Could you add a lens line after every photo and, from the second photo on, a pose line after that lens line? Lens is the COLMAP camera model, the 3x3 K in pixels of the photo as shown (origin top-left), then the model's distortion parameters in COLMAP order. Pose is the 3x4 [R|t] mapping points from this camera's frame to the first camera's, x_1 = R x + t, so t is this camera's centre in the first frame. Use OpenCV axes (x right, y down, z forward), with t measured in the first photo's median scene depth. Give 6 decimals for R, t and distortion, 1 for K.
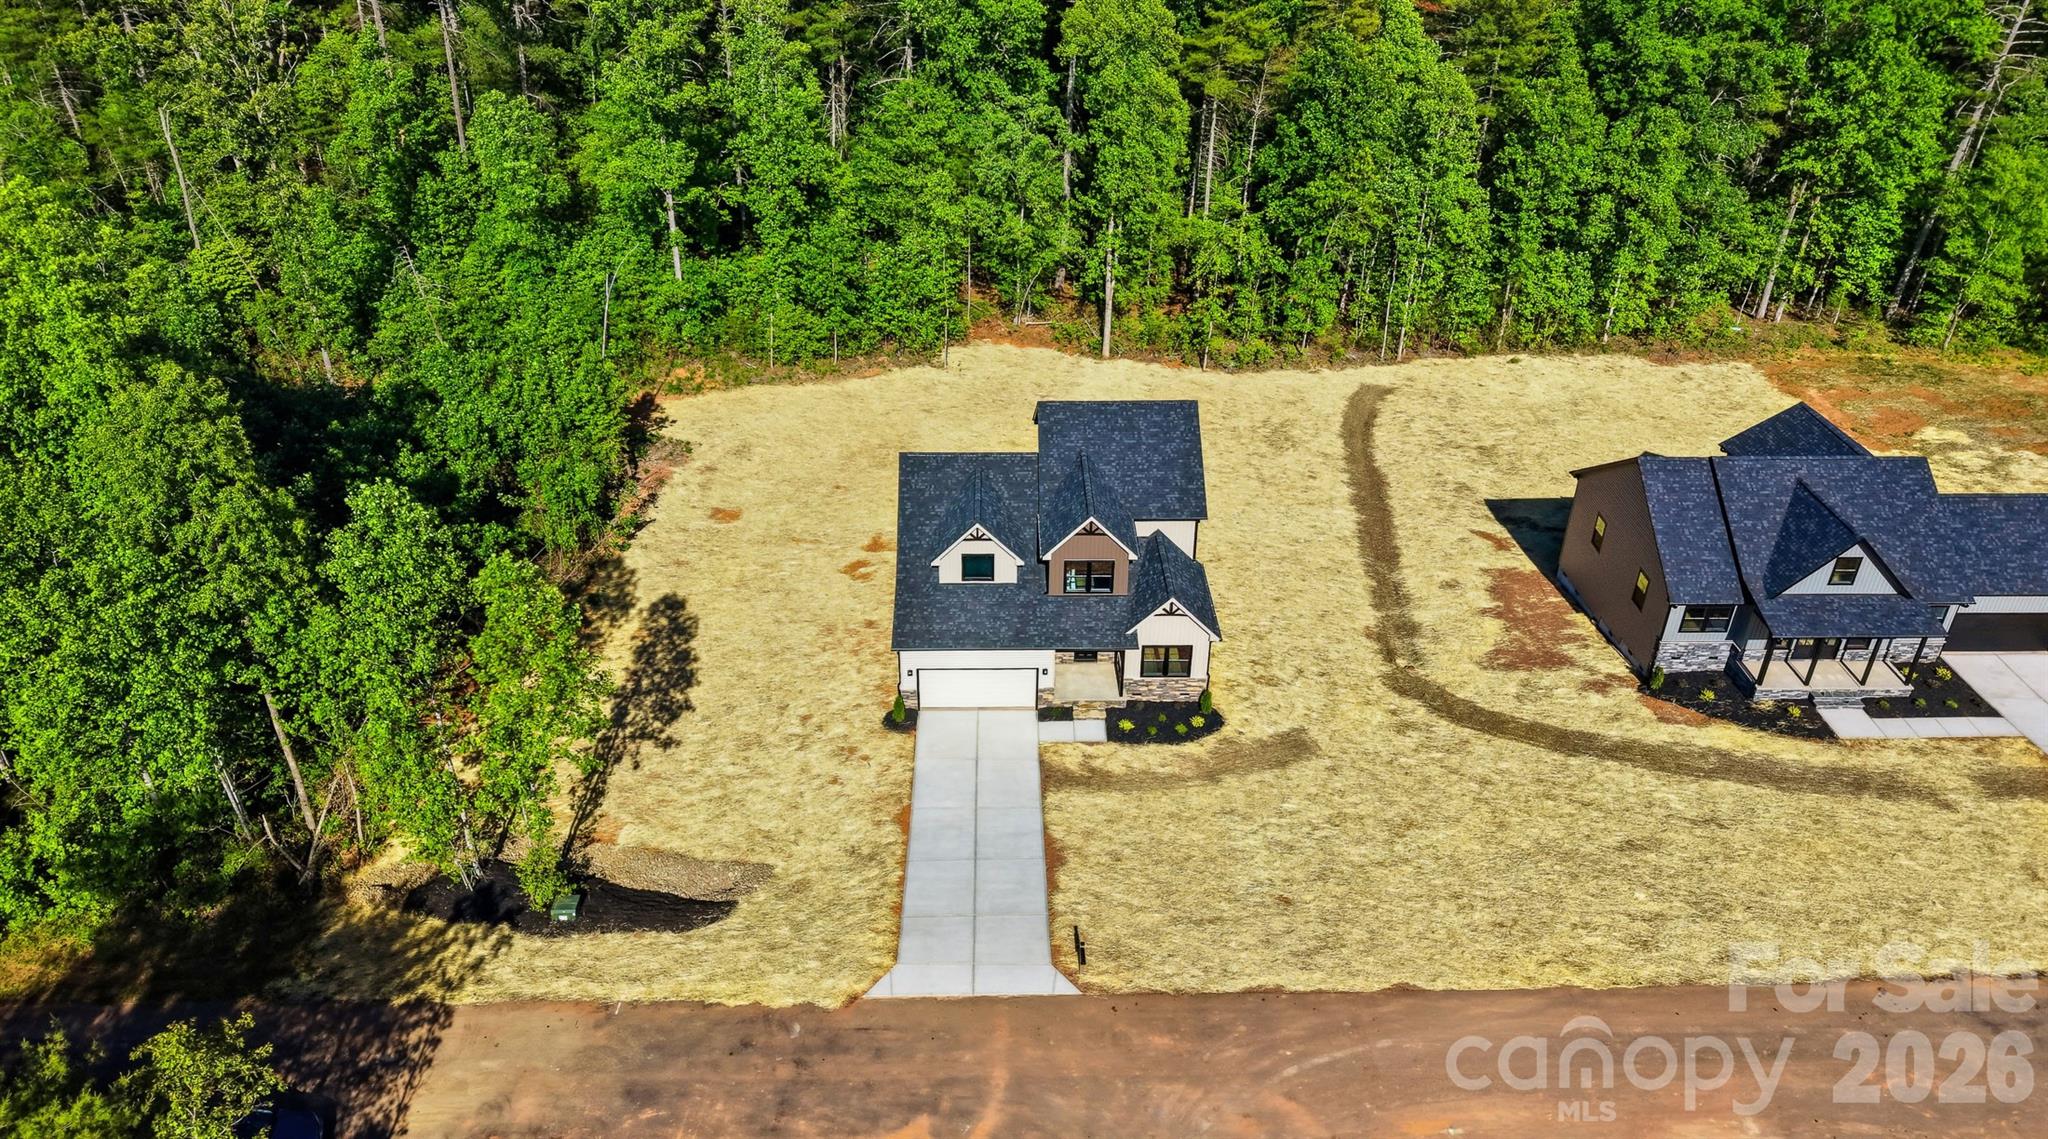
lens RADIAL K [[1408.4, 0, 996.1], [0, 1408.4, 526.6], [0, 0, 1]] dist [0.017081, -0.004911]
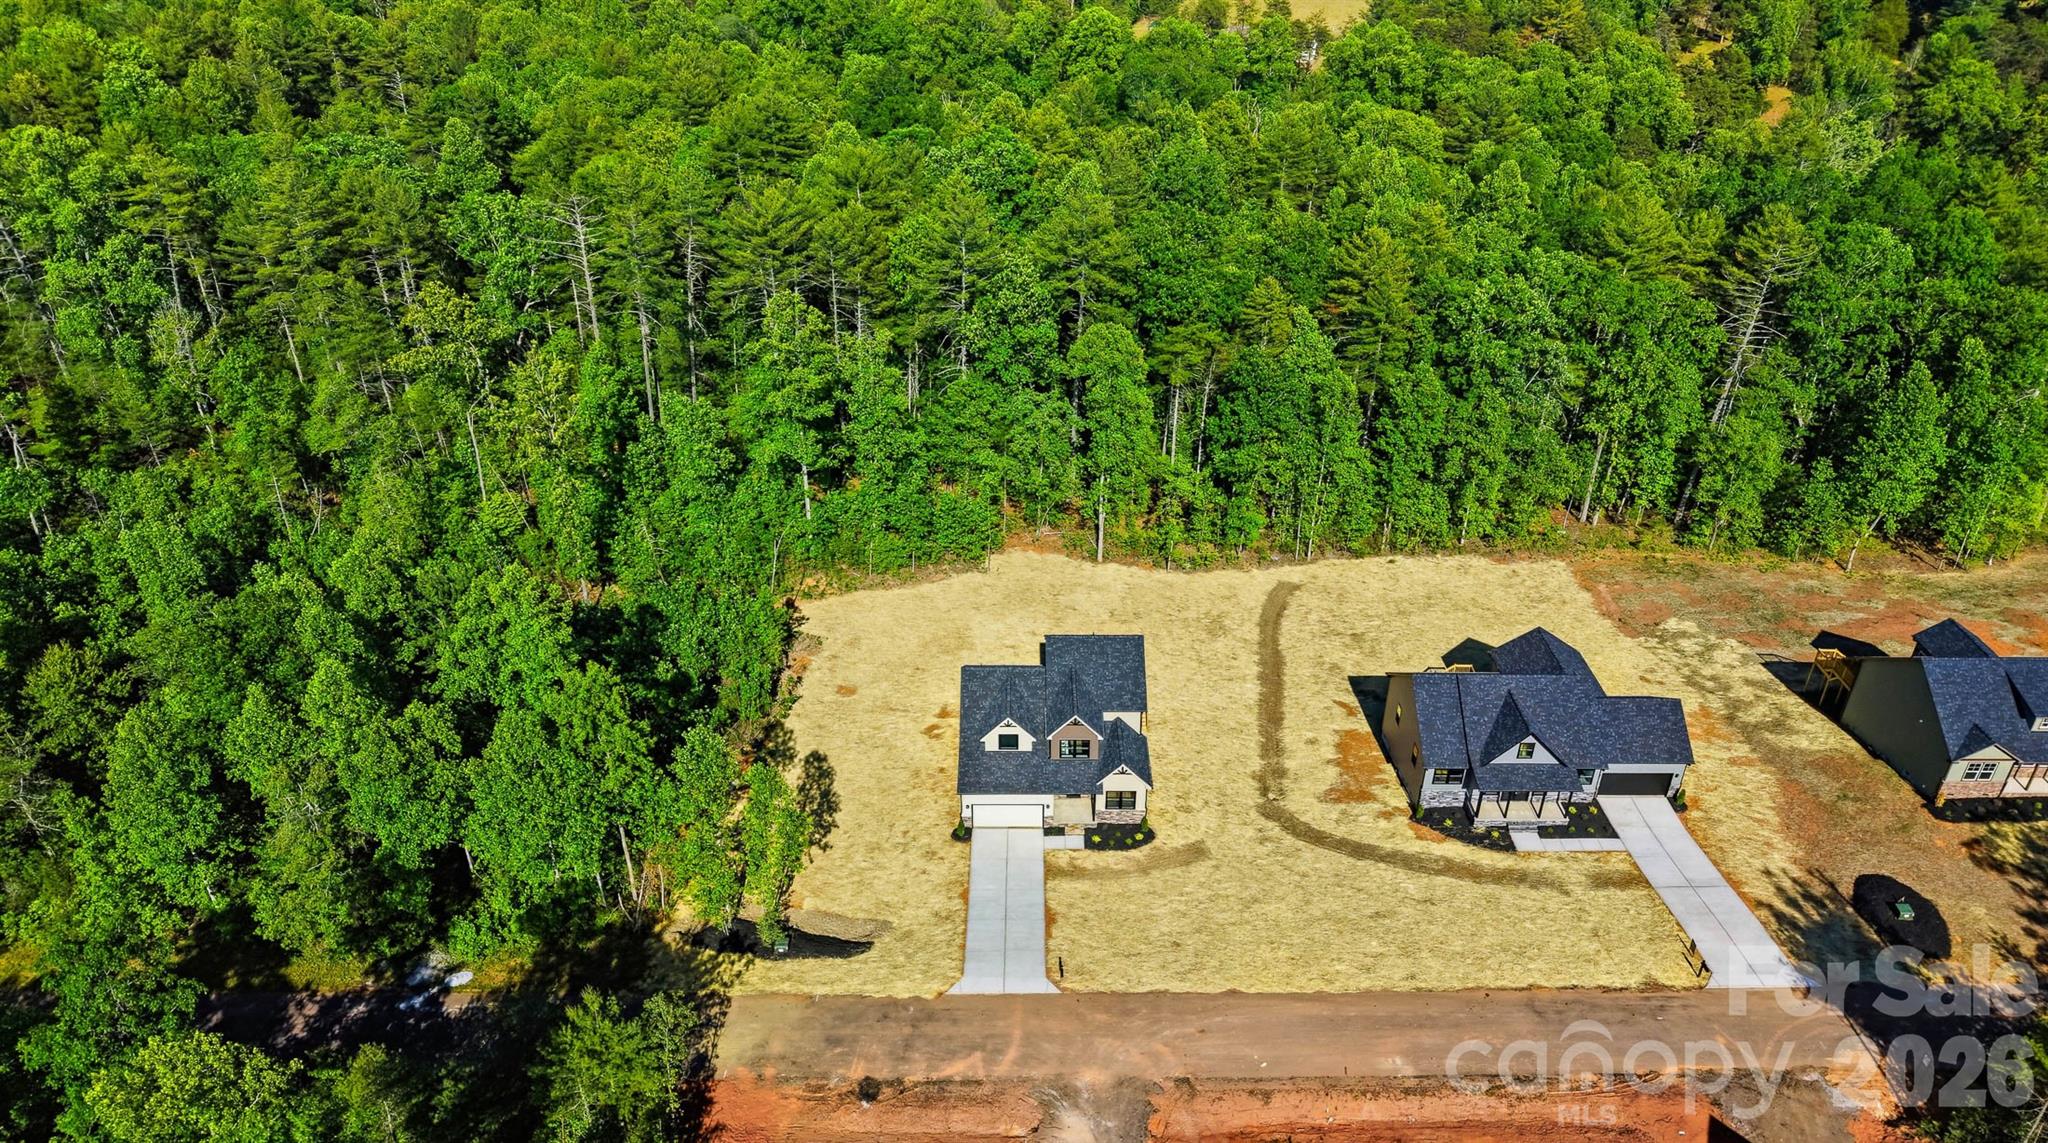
lens RADIAL K [[1389.3, 0, 1024.0], [0, 1389.3, 571.5], [0, 0, 1]] dist [0.054479, -0.074926]
pose [[0.999962, 0.007671, -0.004189, 0.010420], [-0.007669, 0.999970, 0.000584, -0.173482], [0.004193, -0.000552, 0.999991, -0.644859]]
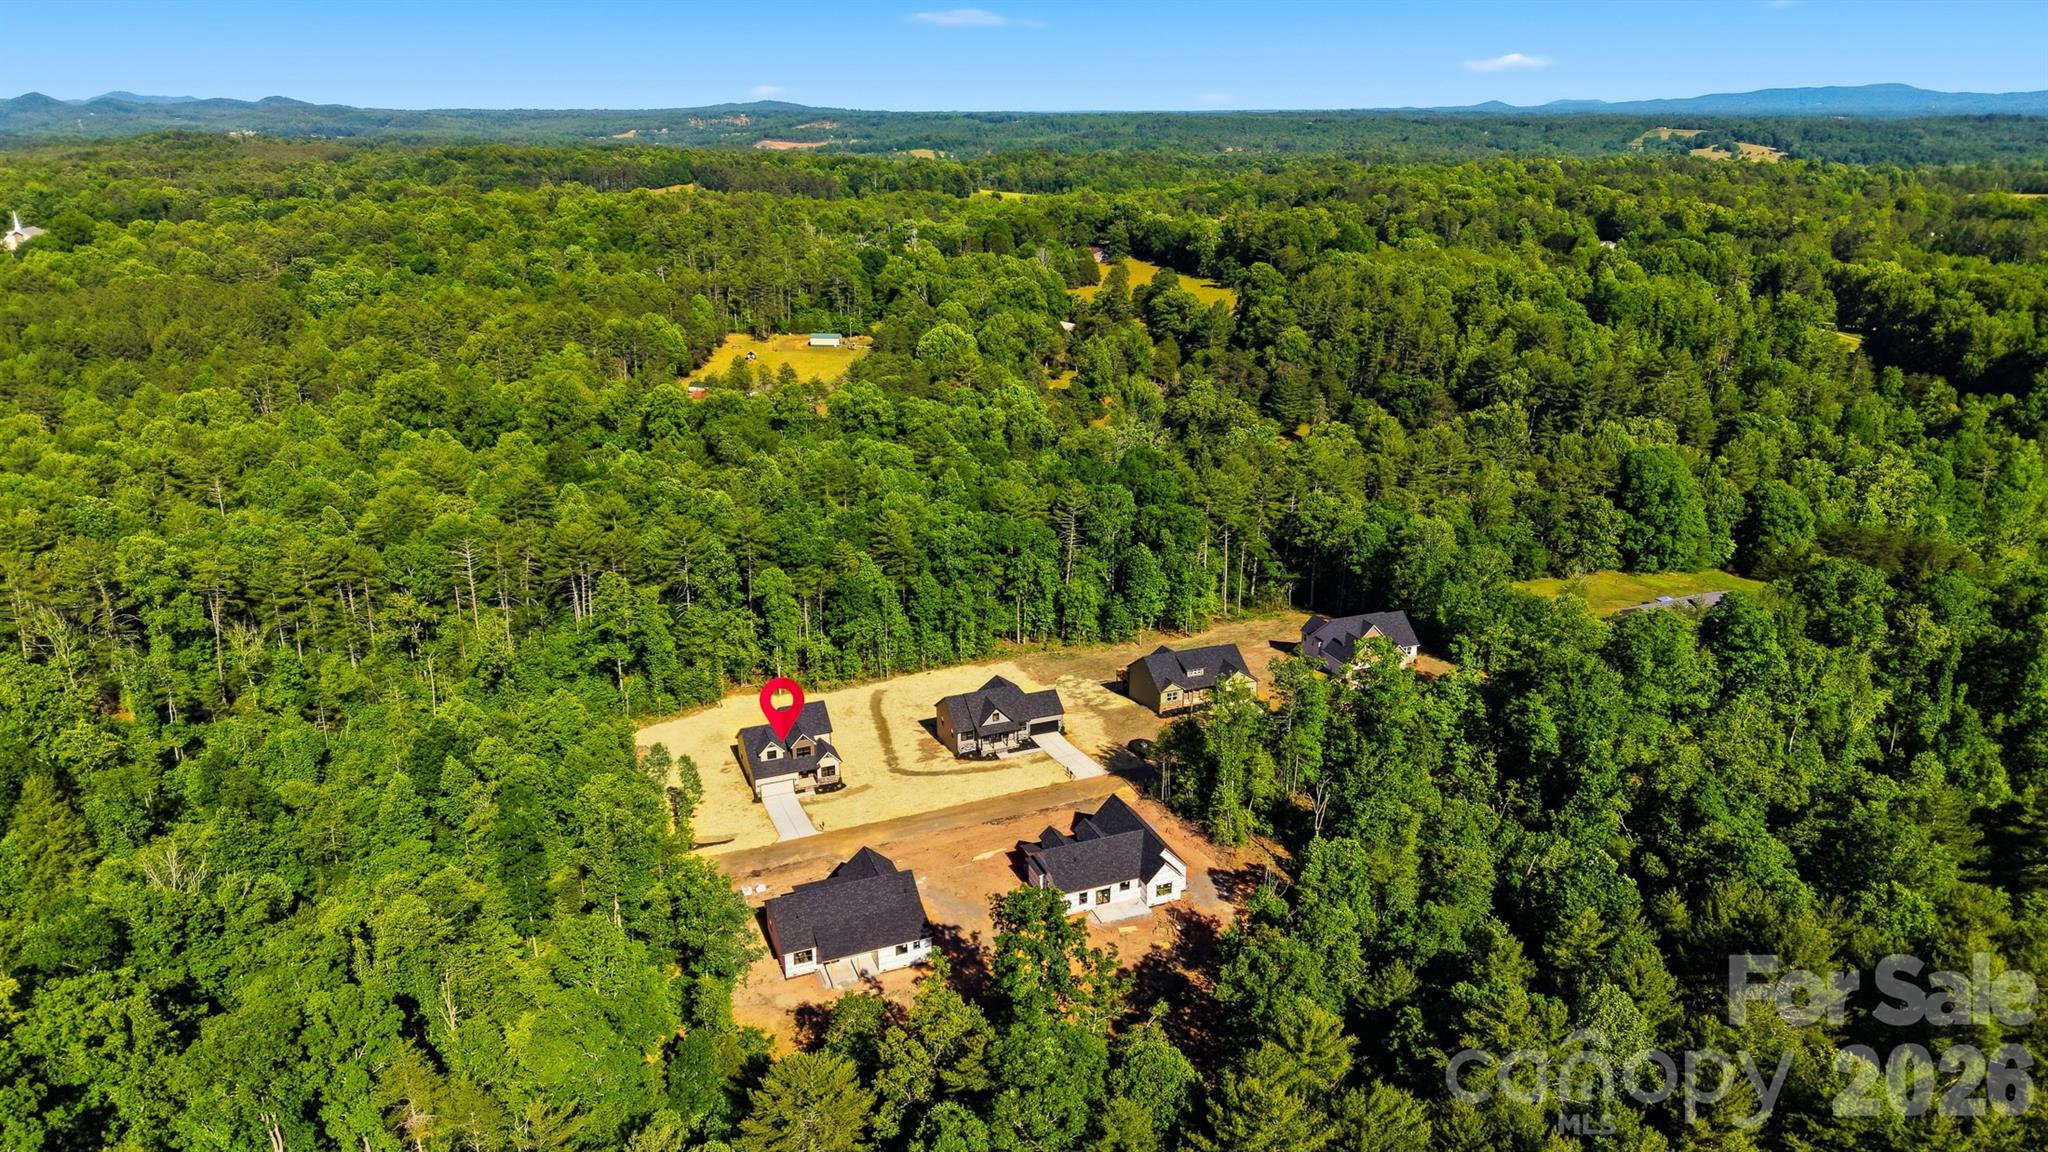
lens RADIAL K [[1349.0, 0, 1065.4], [0, 1349.0, 582.9], [0, 0, 1]] dist [0.103765, 0.000462]
pose [[0.923505, -0.121485, 0.363840, -0.527228], [0.189758, 0.969019, -0.158096, 0.292346], [-0.333361, 0.215044, 0.917947, -2.521554]]
